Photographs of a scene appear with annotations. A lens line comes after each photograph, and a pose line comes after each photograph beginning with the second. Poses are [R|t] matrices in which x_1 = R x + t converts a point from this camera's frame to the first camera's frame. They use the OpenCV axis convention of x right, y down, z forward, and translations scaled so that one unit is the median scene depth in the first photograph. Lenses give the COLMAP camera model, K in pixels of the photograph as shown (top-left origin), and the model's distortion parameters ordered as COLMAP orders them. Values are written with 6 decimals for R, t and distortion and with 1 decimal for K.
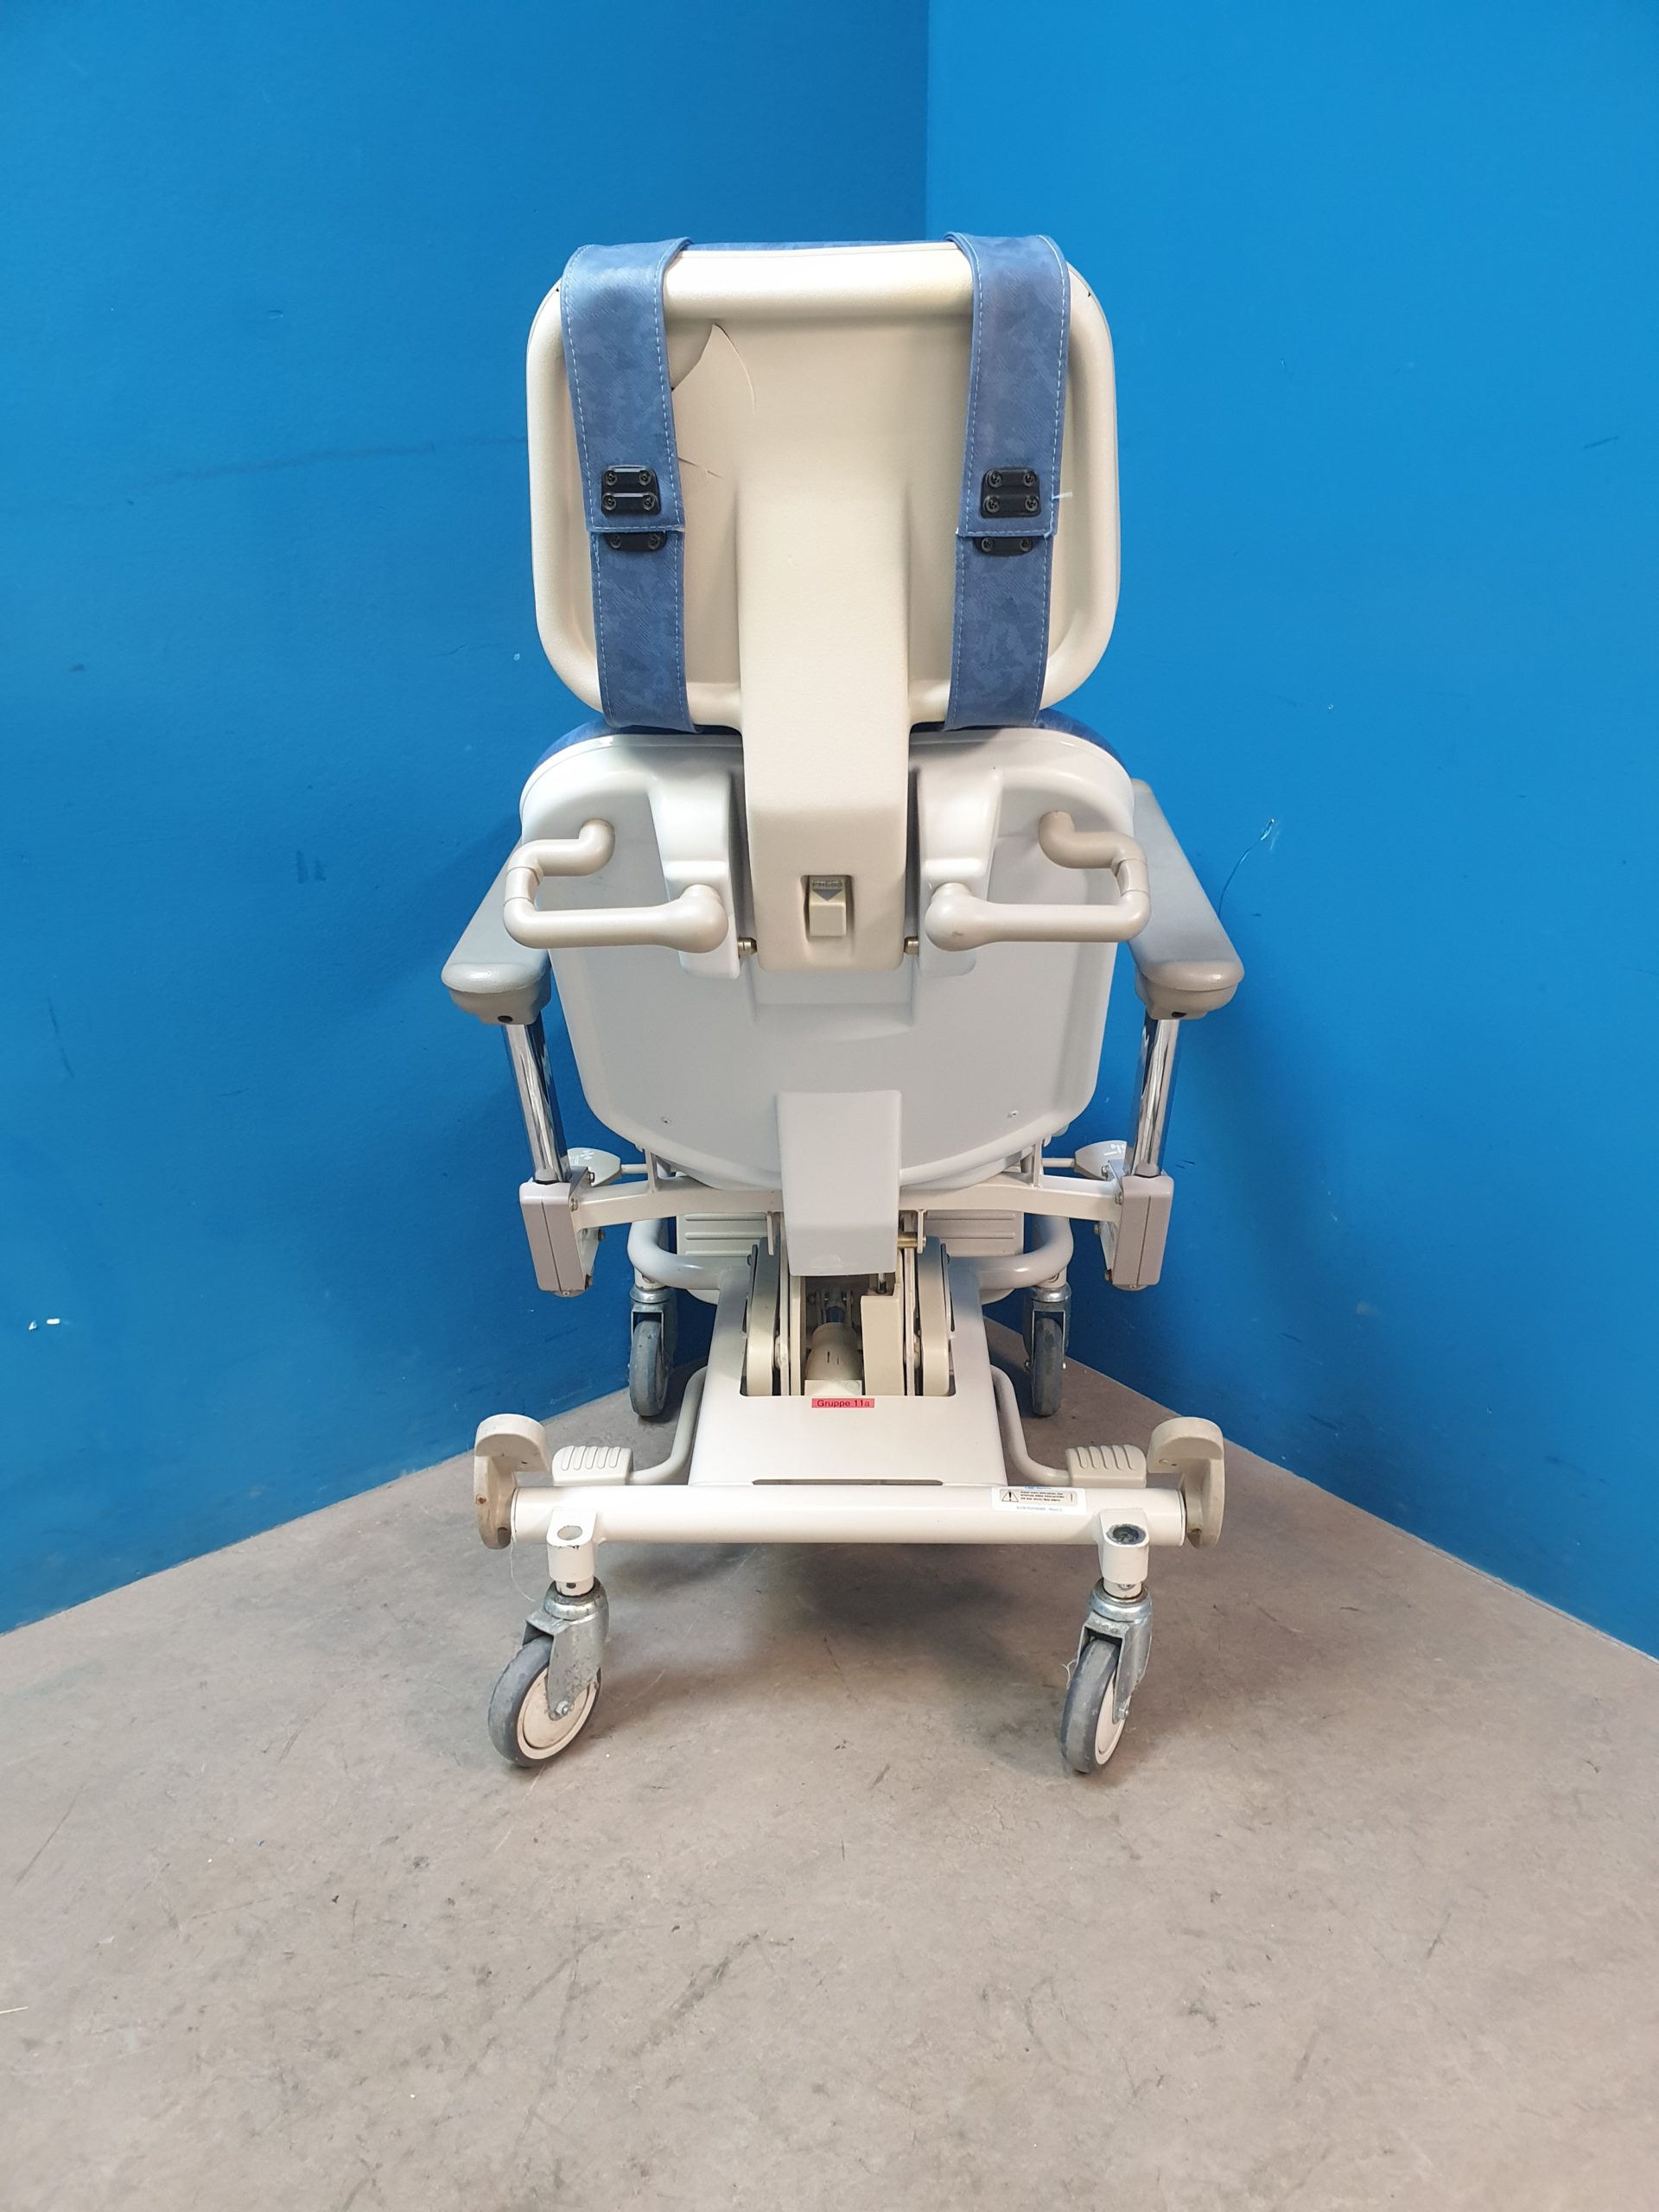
lens RADIAL K [[1704.9, 0, 840.1], [0, 1704.9, 1120.5], [0, 0, 1]] dist [-0.008471, 0.044607]
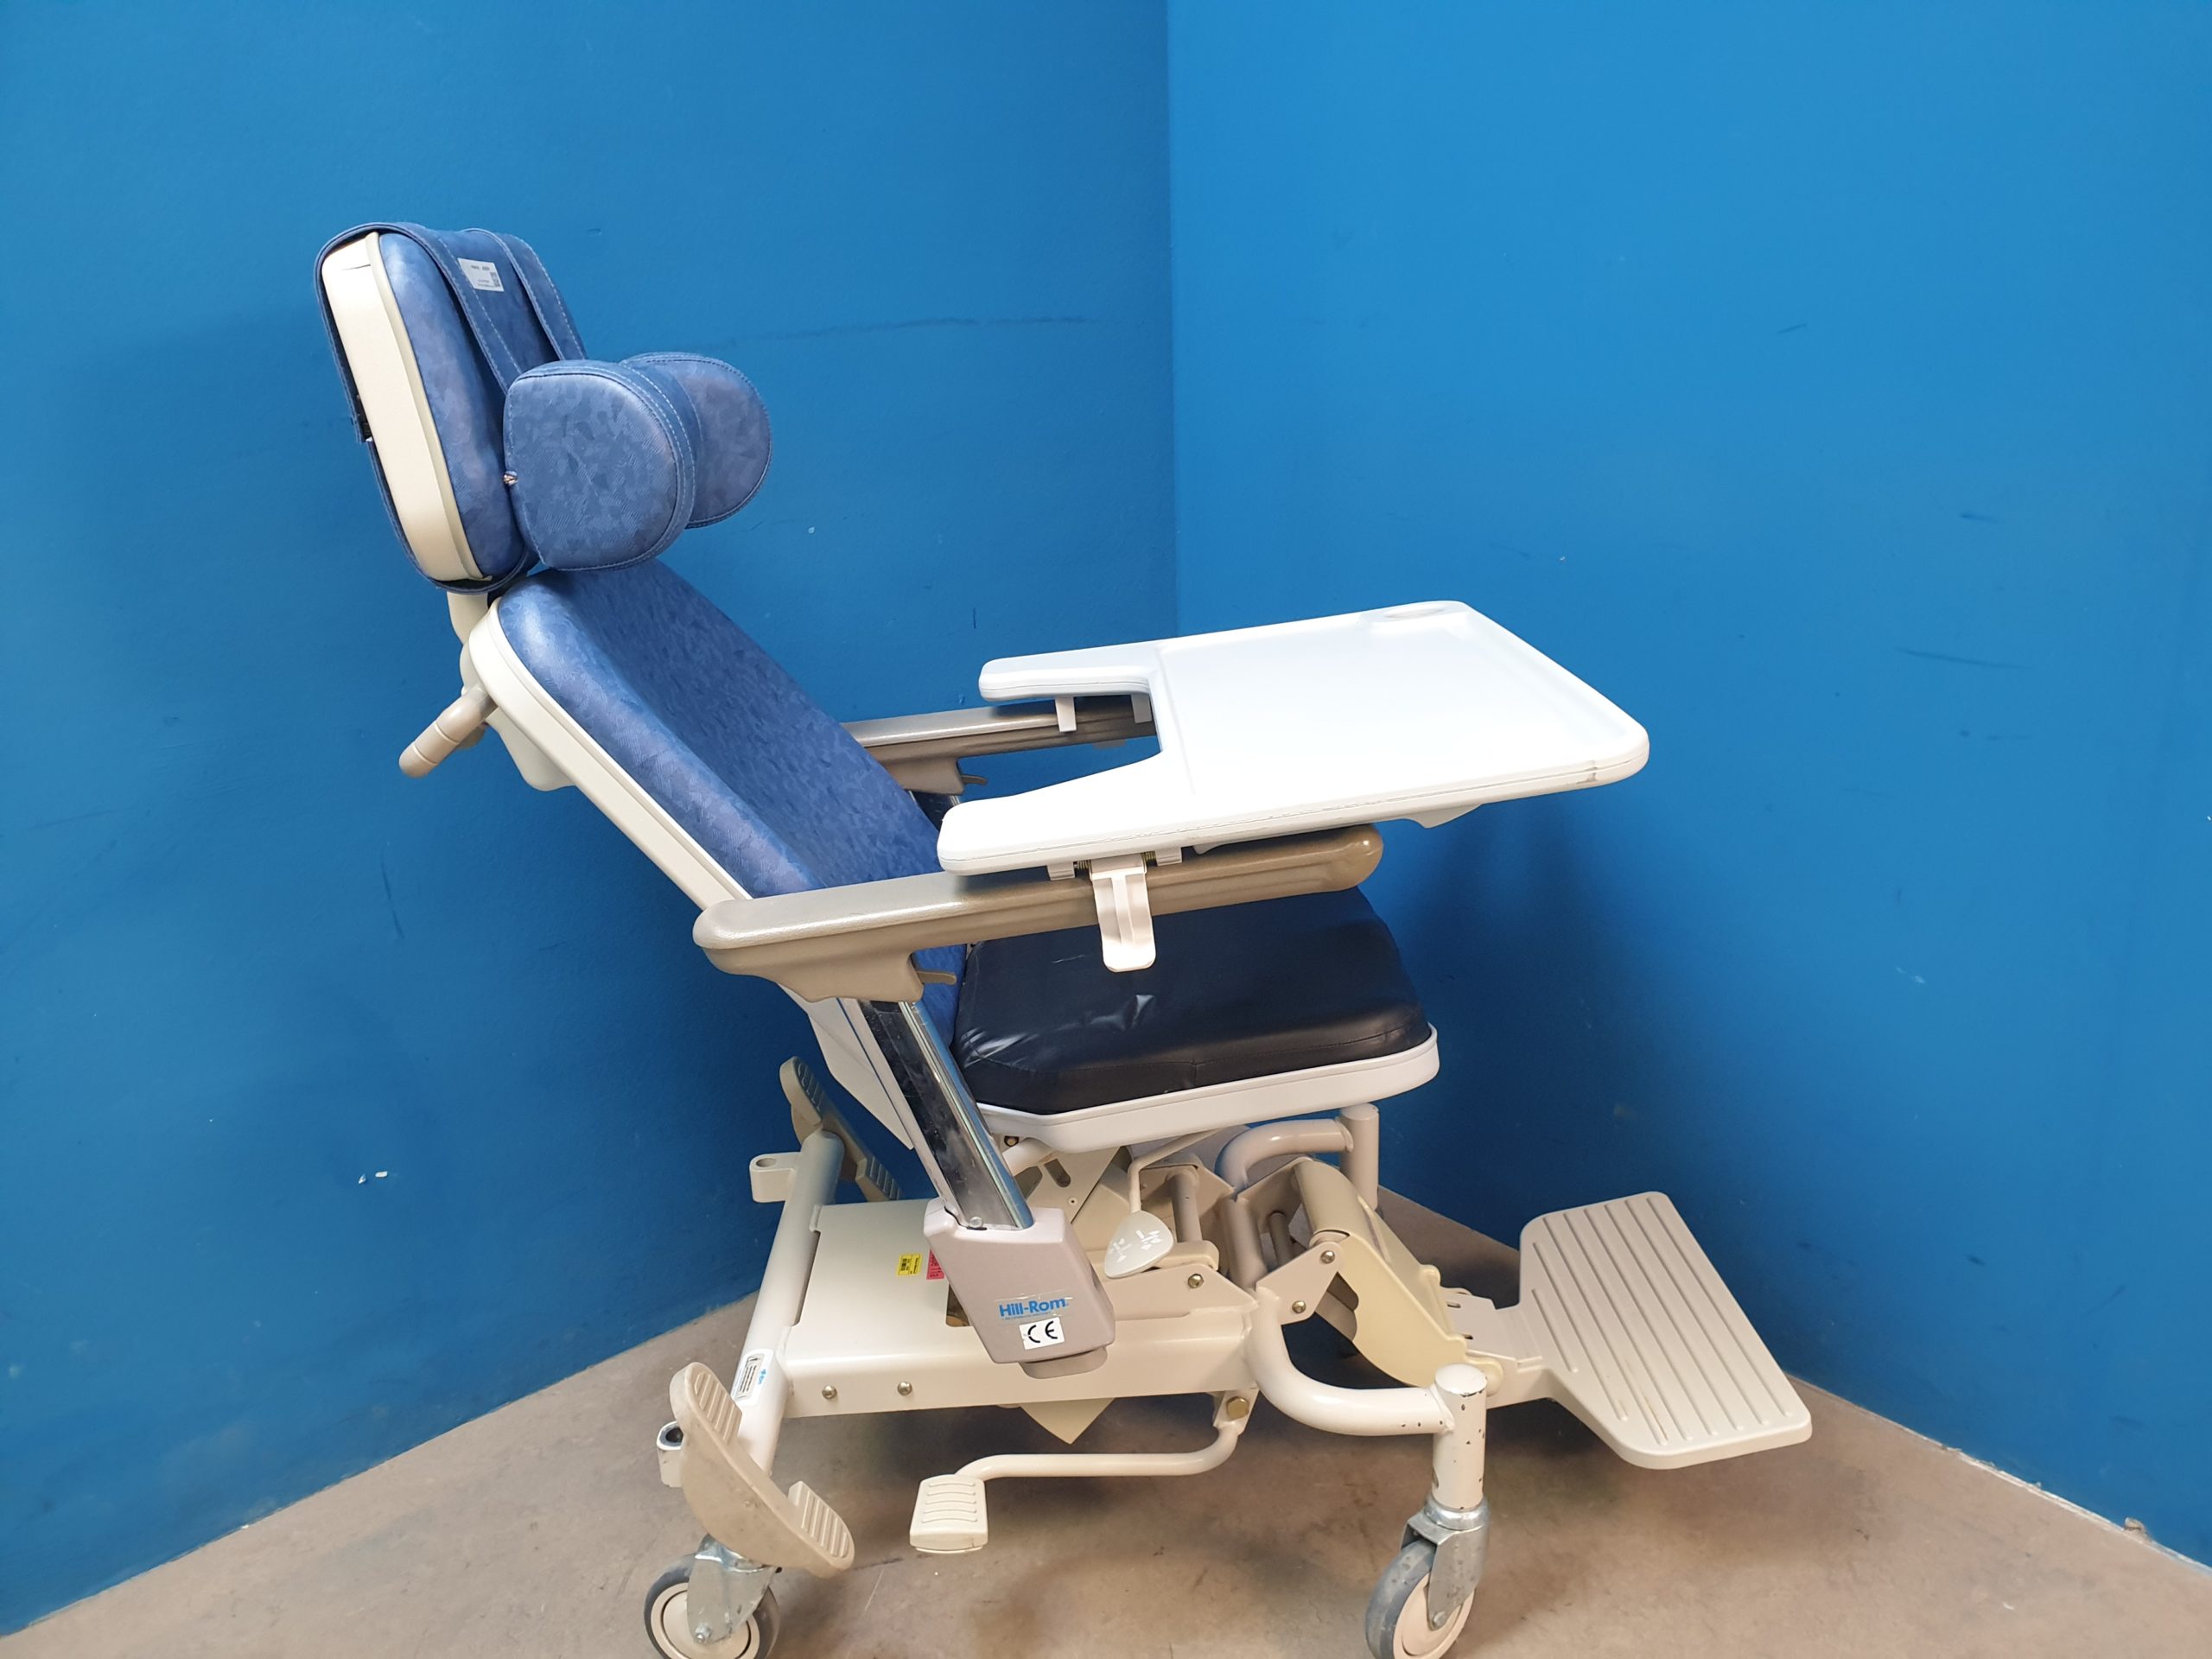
lens RADIAL K [[1690.1, 0, 1130.4], [0, 1690.1, 823.1], [0, 0, 1]] dist [0.021369, 0.001831]
pose [[0.998300, -0.032673, 0.048270, -0.061054], [0.035852, 0.997141, -0.066524, -0.012654], [-0.045958, 0.068142, 0.996617, -0.080687]]
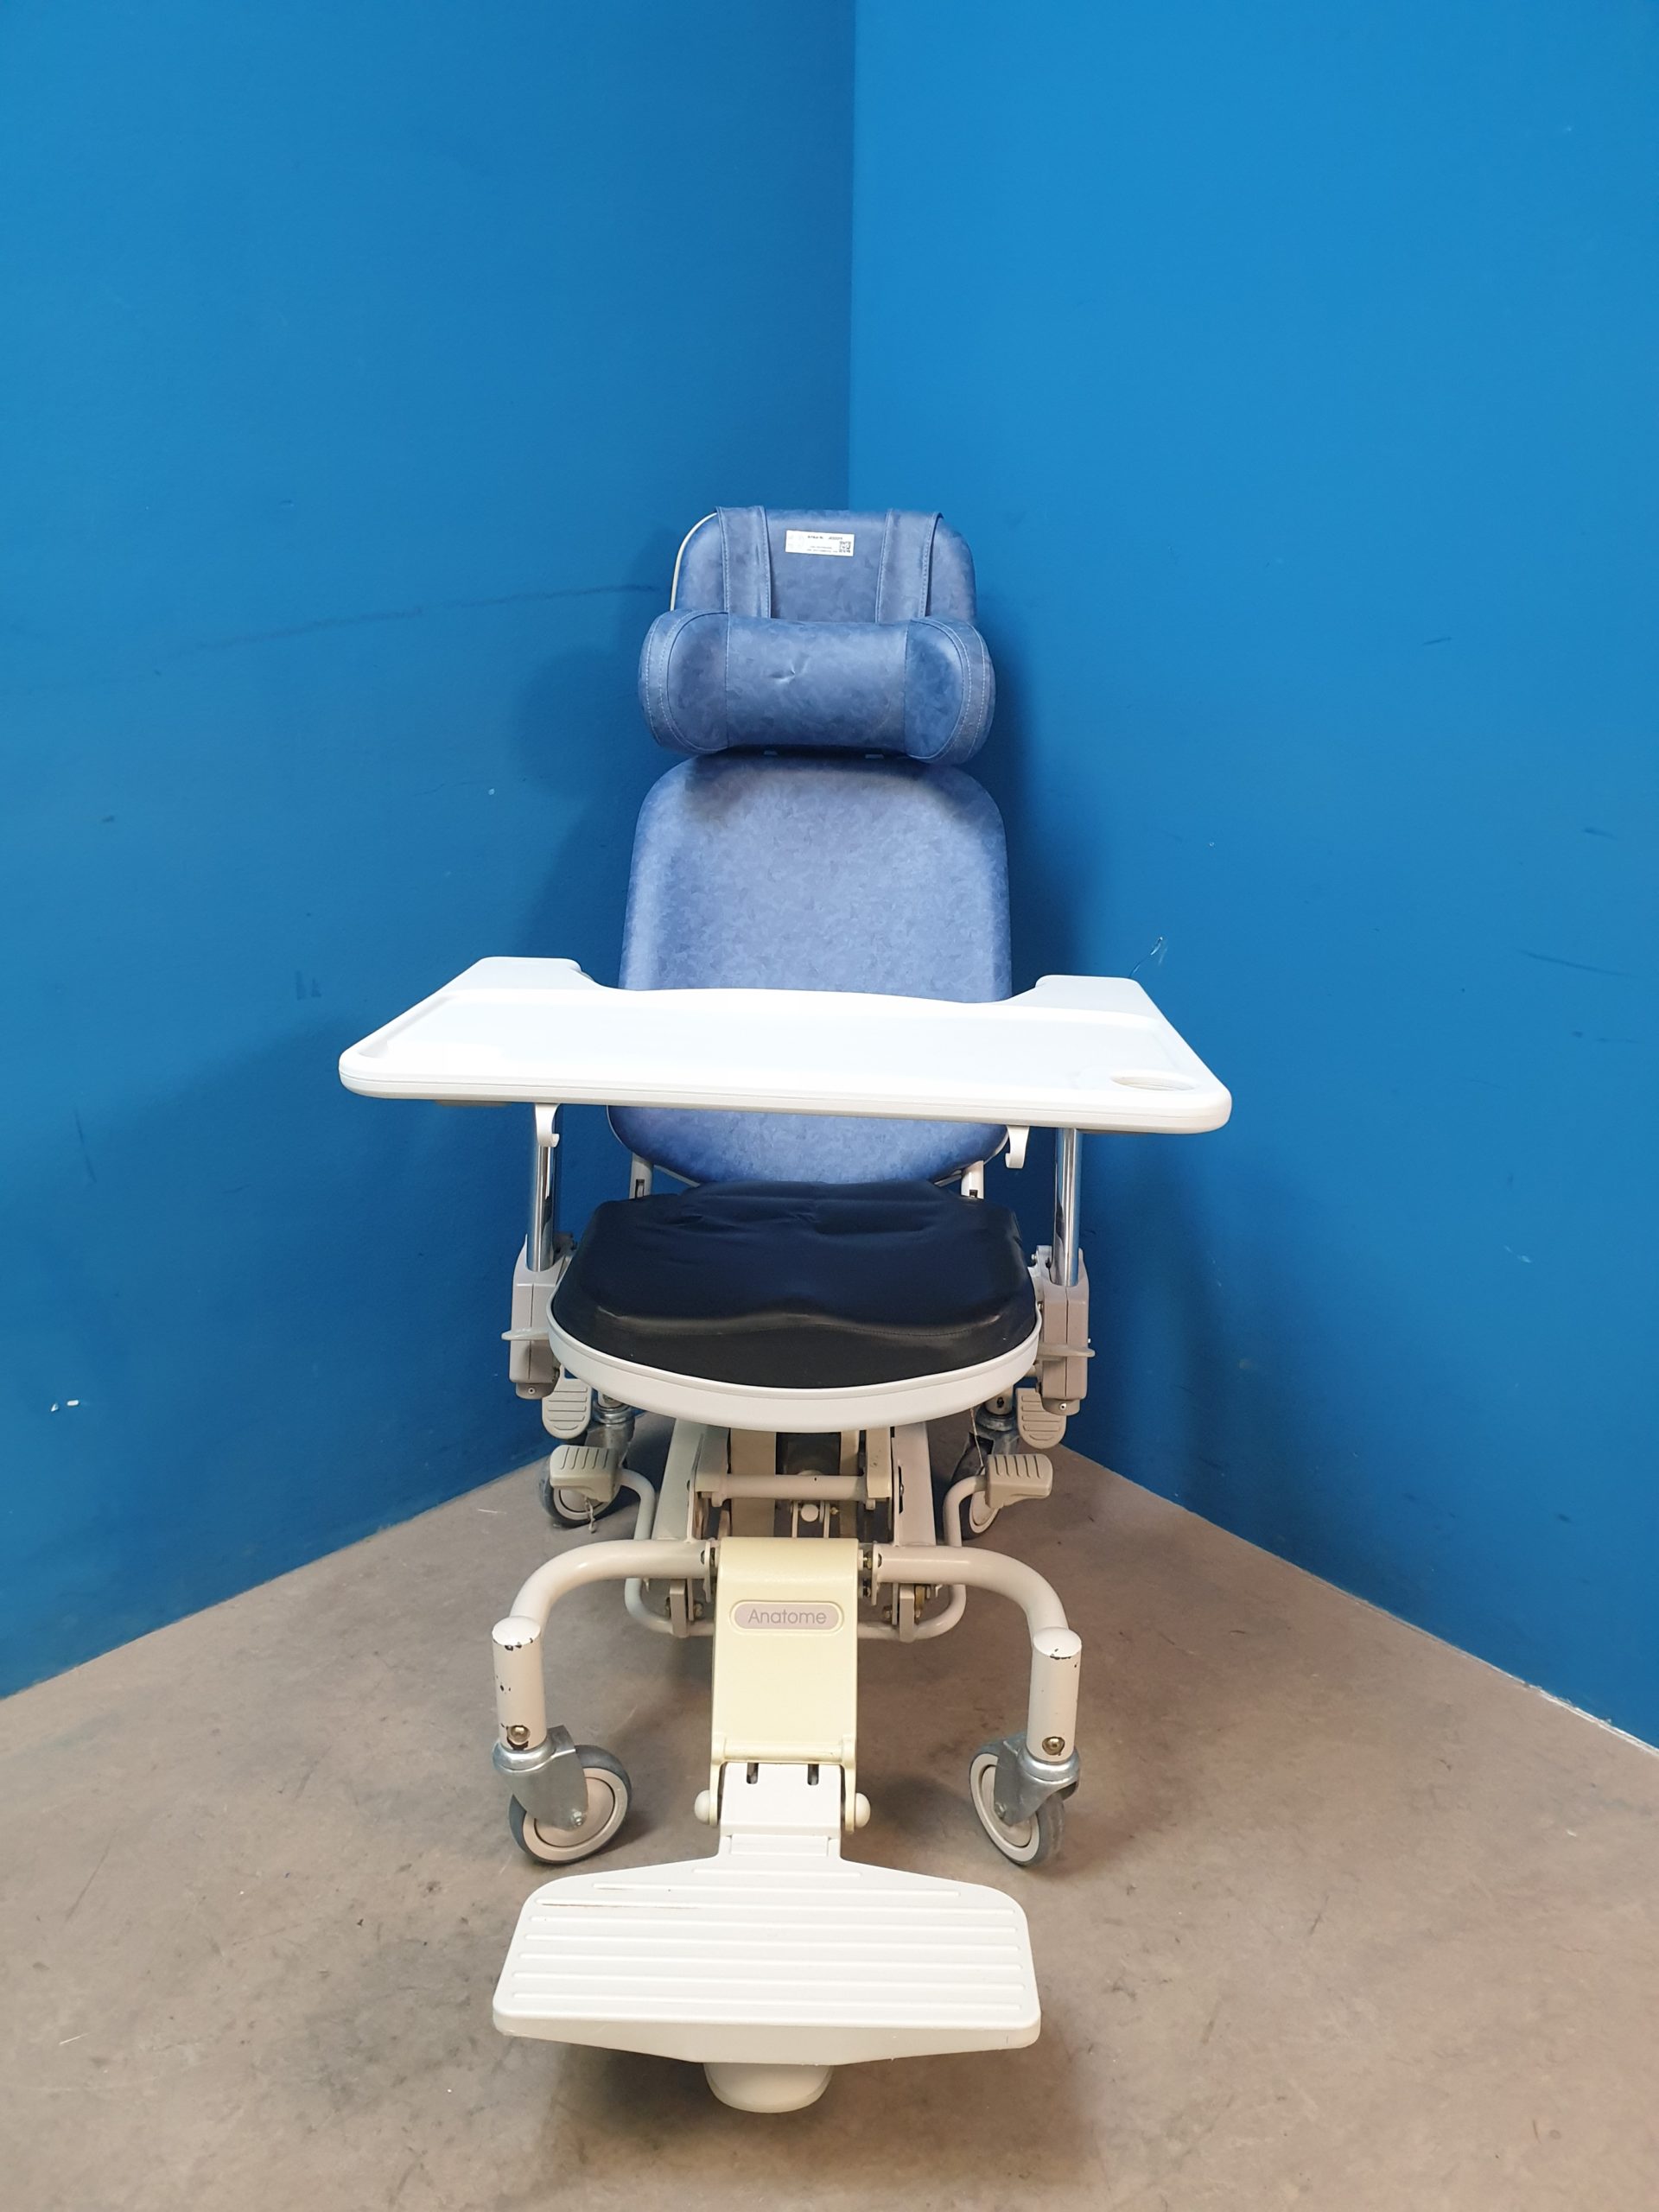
lens RADIAL K [[1696.5, 0, 832.2], [0, 1696.5, 1108.6], [0, 0, 1]] dist [-0.020629, 0.058708]
pose [[0.997624, -0.007052, 0.068526, -0.059901], [0.007886, 0.999898, -0.011911, -0.066667], [-0.068435, 0.012423, 0.997578, -0.147074]]
